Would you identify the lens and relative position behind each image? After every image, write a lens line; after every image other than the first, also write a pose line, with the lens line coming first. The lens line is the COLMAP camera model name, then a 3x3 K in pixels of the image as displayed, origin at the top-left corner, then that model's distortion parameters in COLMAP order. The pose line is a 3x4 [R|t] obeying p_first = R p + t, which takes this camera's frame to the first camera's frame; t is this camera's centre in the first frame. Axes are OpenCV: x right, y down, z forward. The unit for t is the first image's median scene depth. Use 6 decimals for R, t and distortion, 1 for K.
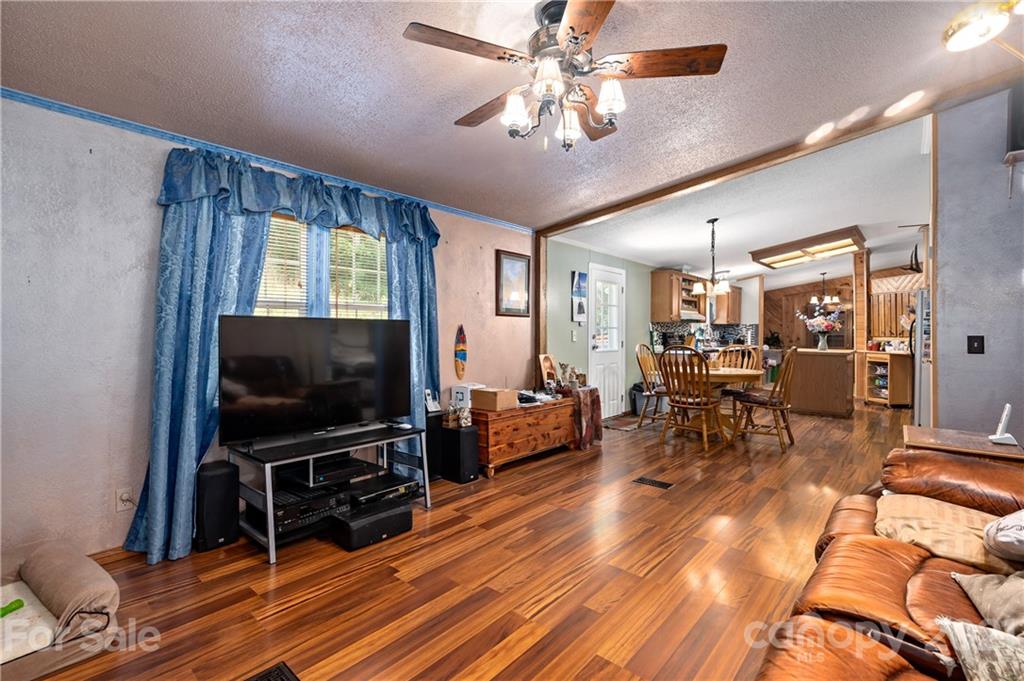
lens RADIAL K [[458.6, 0, 518.9], [0, 458.6, 335.9], [0, 0, 1]] dist [-0.000122, 0.001116]
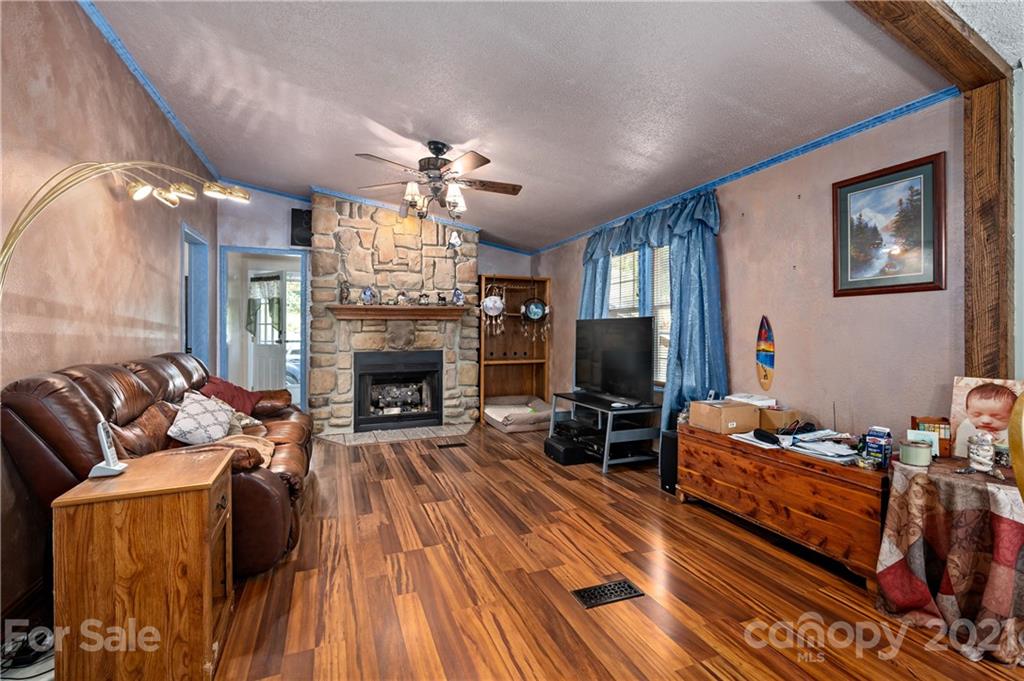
lens RADIAL K [[458.6, 0, 517.7], [0, 458.6, 335.7], [0, 0, 1]] dist [-0.000122, 0.001116]
pose [[-0.460215, -0.000775, -0.887807, 0.468364], [-0.007491, 0.999967, 0.003010, 0.005070], [0.887776, 0.008036, -0.460205, 0.648206]]
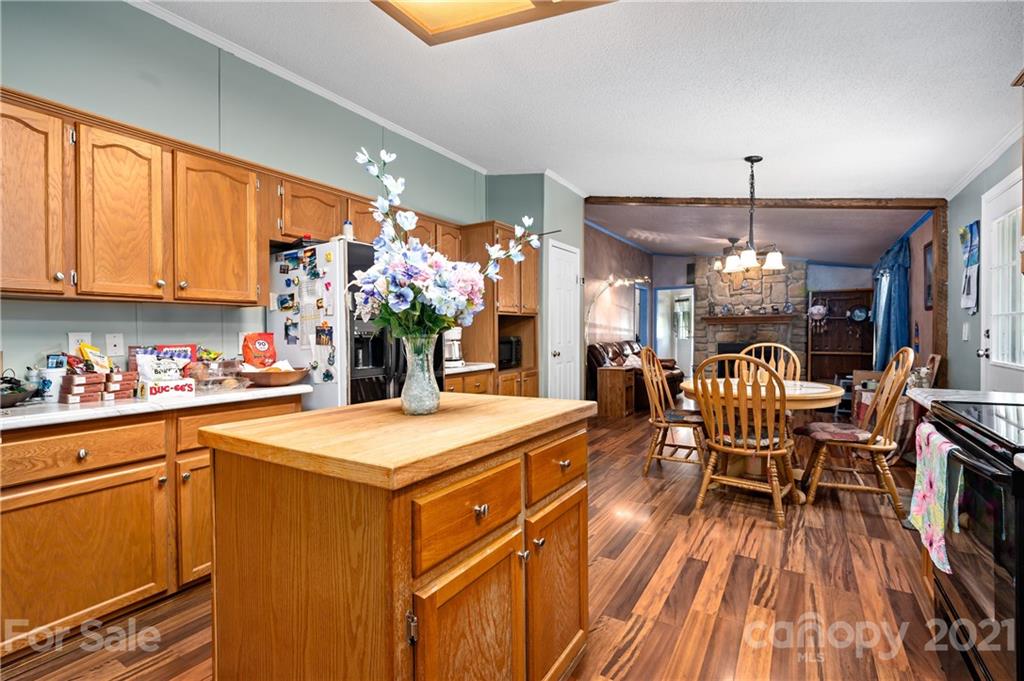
lens RADIAL K [[458.6, 0, 522.1], [0, 458.6, 341.6], [0, 0, 1]] dist [-0.000122, 0.001116]
pose [[-0.987755, 0.000881, -0.156008, 0.694753], [-0.002806, 0.999722, 0.023412, 0.002841], [0.155985, 0.023563, -0.987478, 1.314940]]
